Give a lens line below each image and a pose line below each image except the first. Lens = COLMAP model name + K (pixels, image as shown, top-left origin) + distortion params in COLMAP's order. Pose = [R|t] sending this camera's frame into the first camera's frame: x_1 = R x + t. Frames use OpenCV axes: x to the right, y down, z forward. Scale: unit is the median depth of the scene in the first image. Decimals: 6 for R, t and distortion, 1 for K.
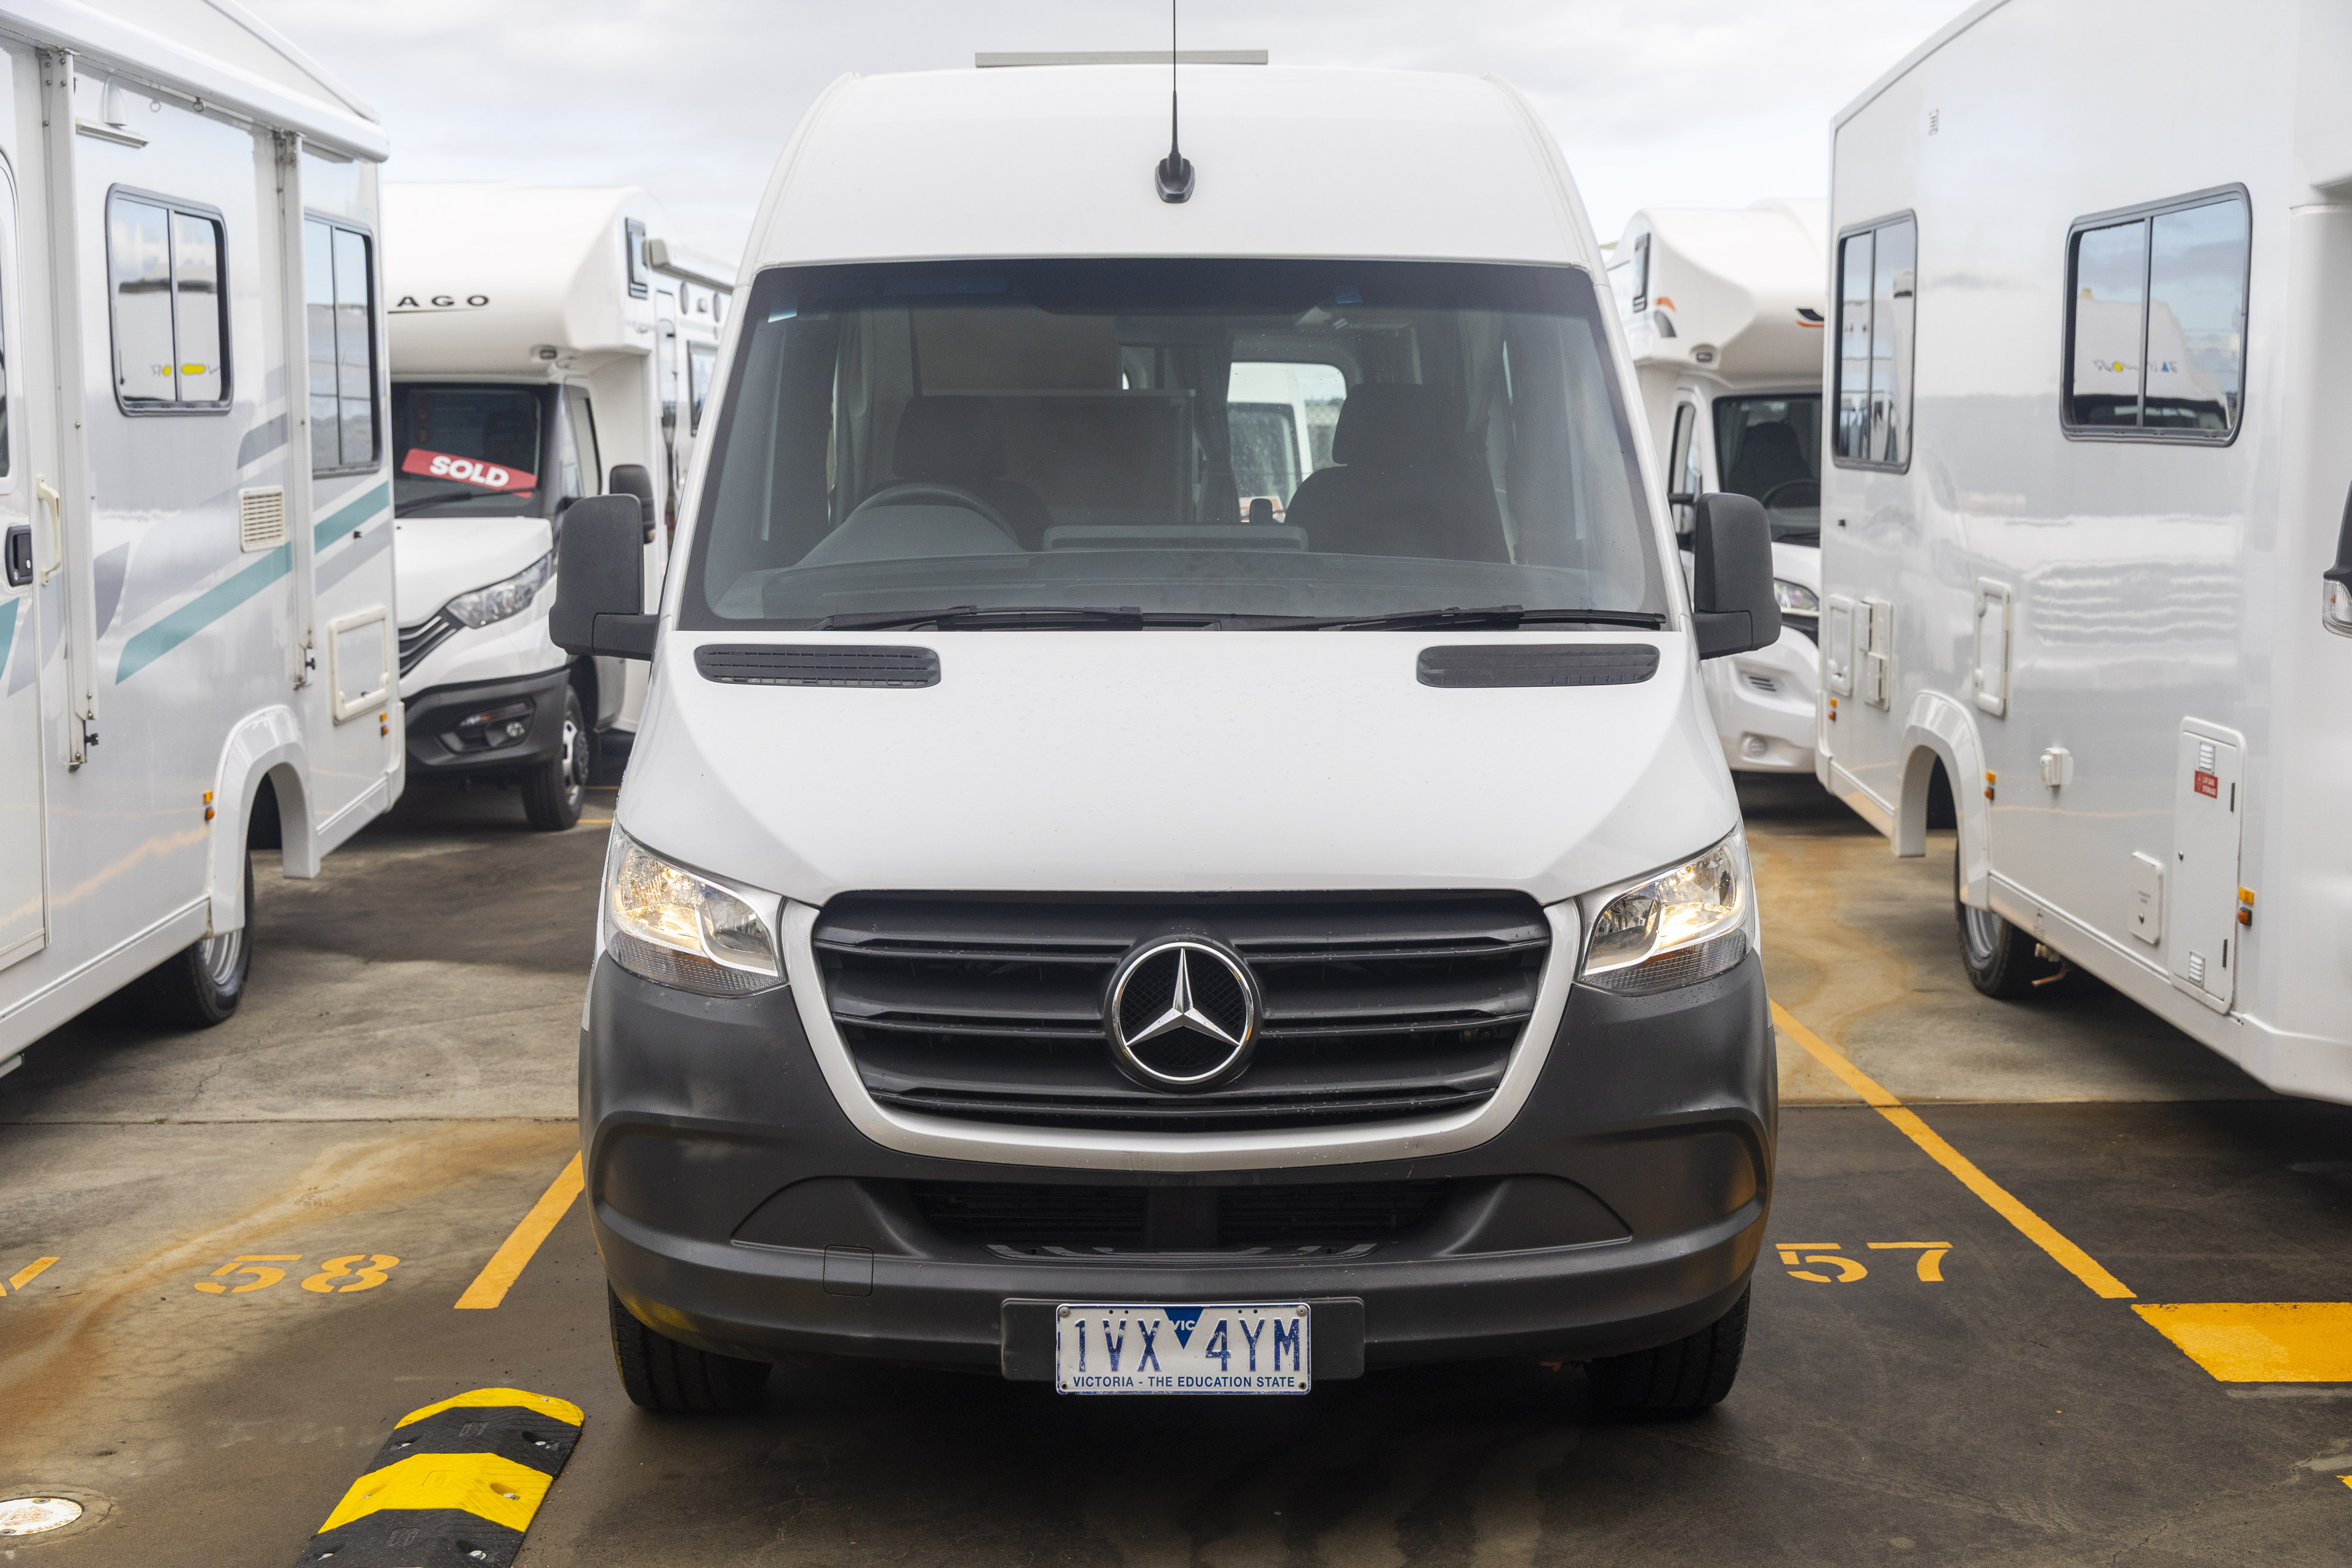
lens RADIAL K [[2900.1, 0, 1178.9], [0, 2900.1, 802.2], [0, 0, 1]] dist [-0.024089, 0.000000]
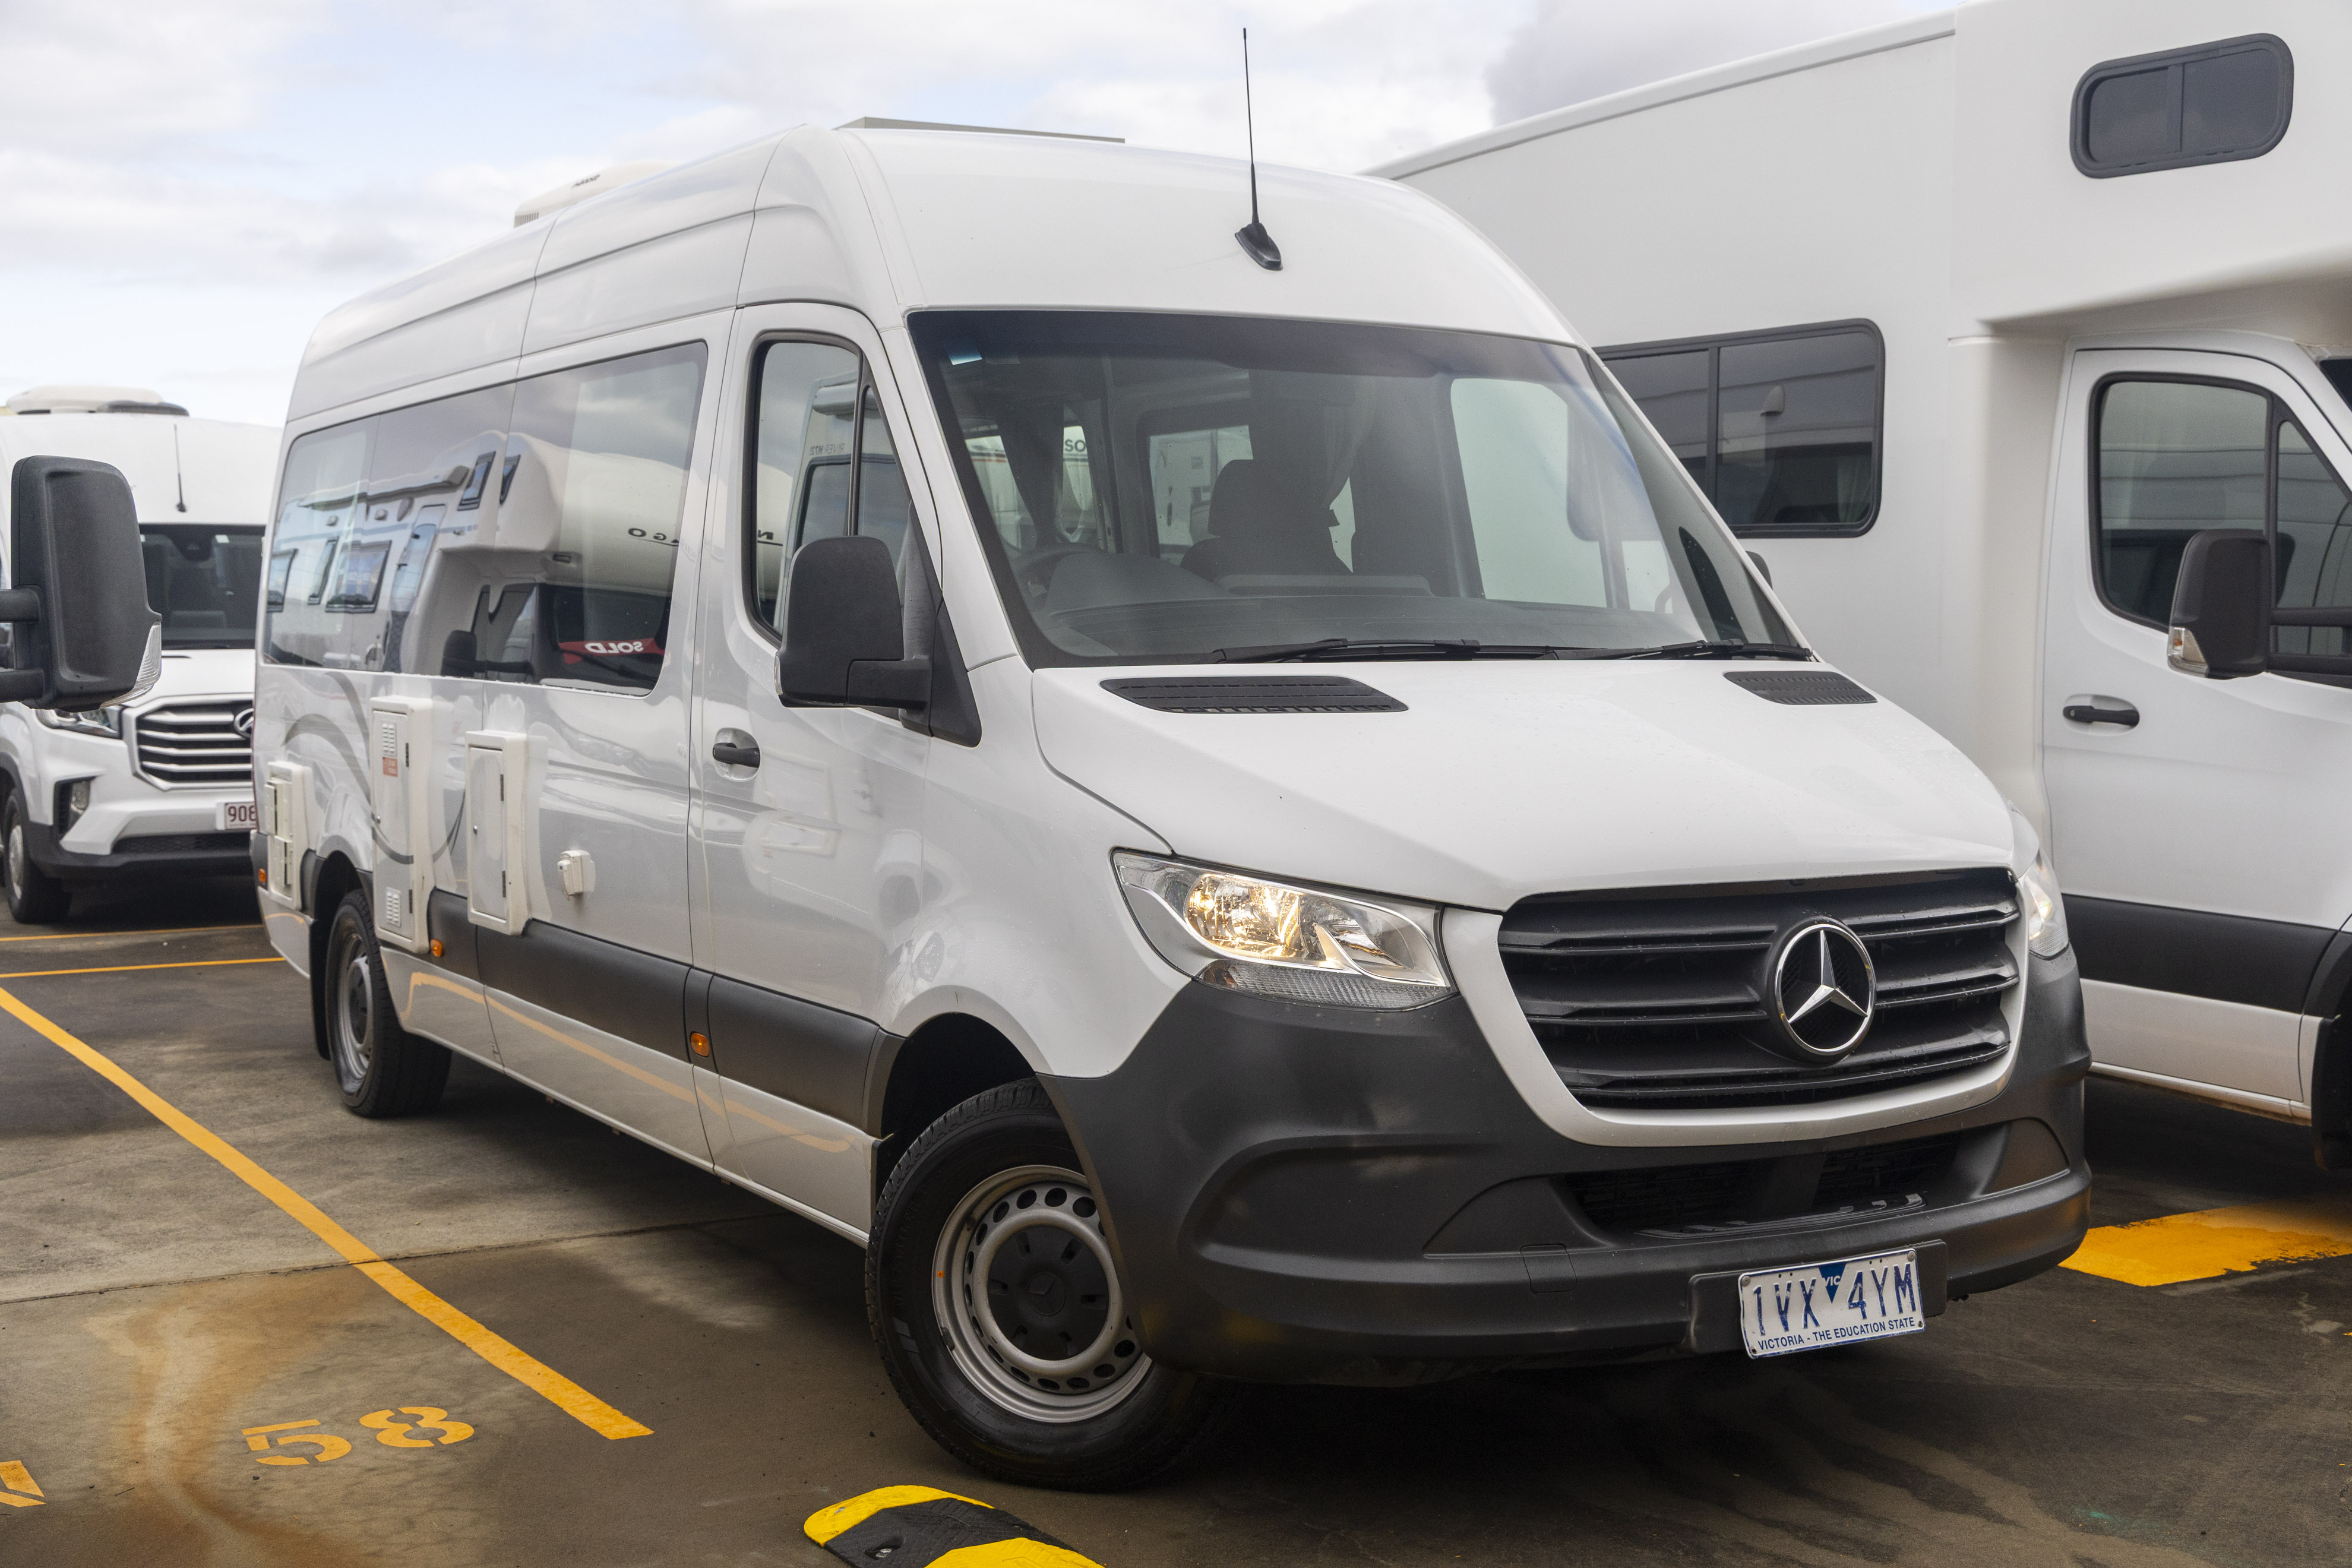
lens RADIAL K [[2900.1, 0, 1171.9], [0, 2900.1, 768.8], [0, 0, 1]] dist [-0.024089, 0.000000]
pose [[0.883328, -0.027410, 0.467953, -0.698183], [0.057600, 0.997070, -0.050326, 0.030049], [-0.465203, 0.071409, 0.882319, 0.148374]]
